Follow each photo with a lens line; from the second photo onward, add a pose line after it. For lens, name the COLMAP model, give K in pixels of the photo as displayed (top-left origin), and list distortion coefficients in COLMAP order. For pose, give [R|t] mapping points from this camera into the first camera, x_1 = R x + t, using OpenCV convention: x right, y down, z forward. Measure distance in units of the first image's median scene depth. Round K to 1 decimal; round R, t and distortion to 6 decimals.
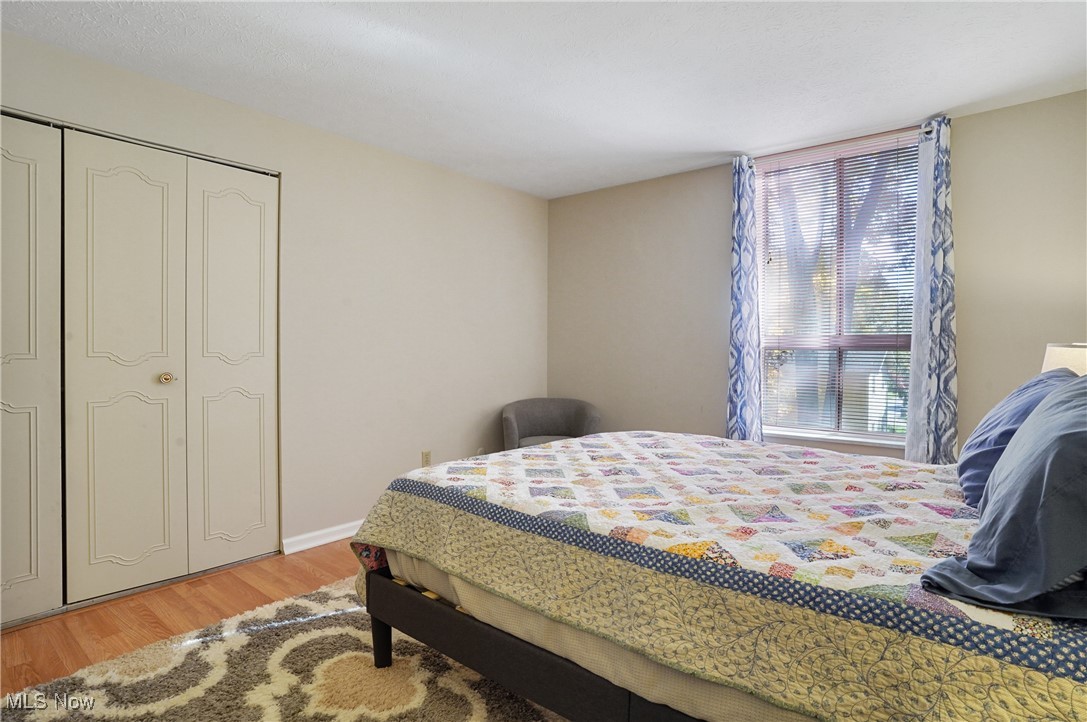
lens RADIAL K [[567.5, 0, 539.8], [0, 567.5, 362.8], [0, 0, 1]] dist [-0.077223, 0.045490]
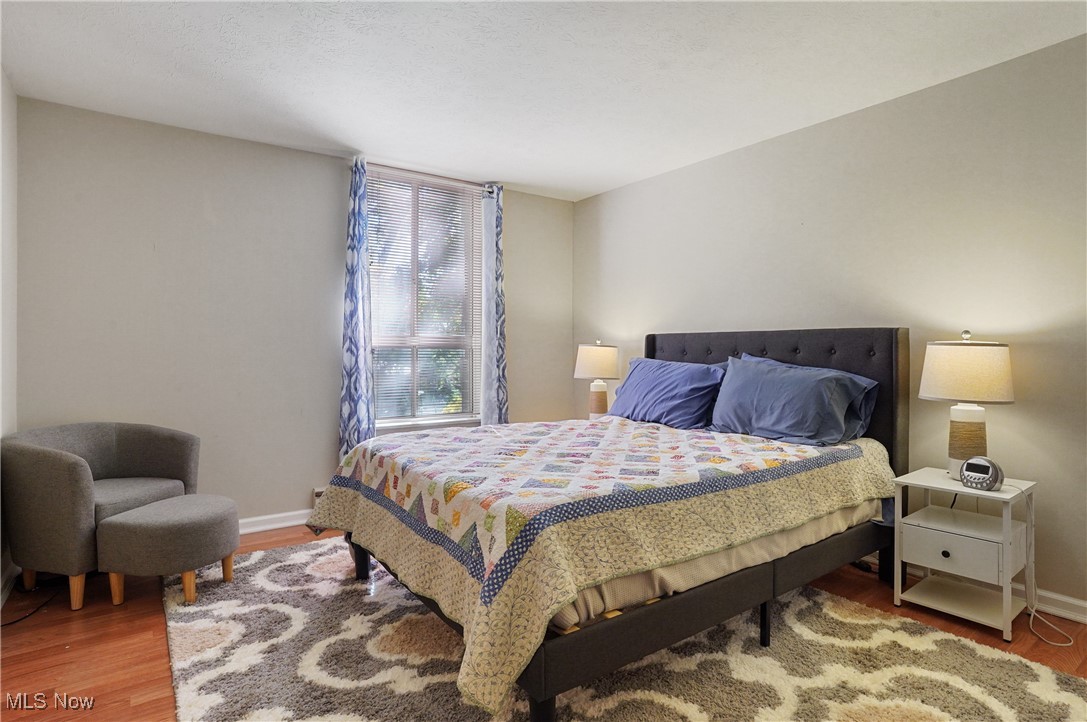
lens RADIAL K [[567.5, 0, 539.8], [0, 567.5, 362.8], [0, 0, 1]] dist [-0.077223, 0.045490]
pose [[0.252262, -0.022798, 0.967390, -0.665566], [0.023785, 0.999566, 0.017354, -0.007908], [-0.967367, 0.018631, 0.252695, 0.533658]]
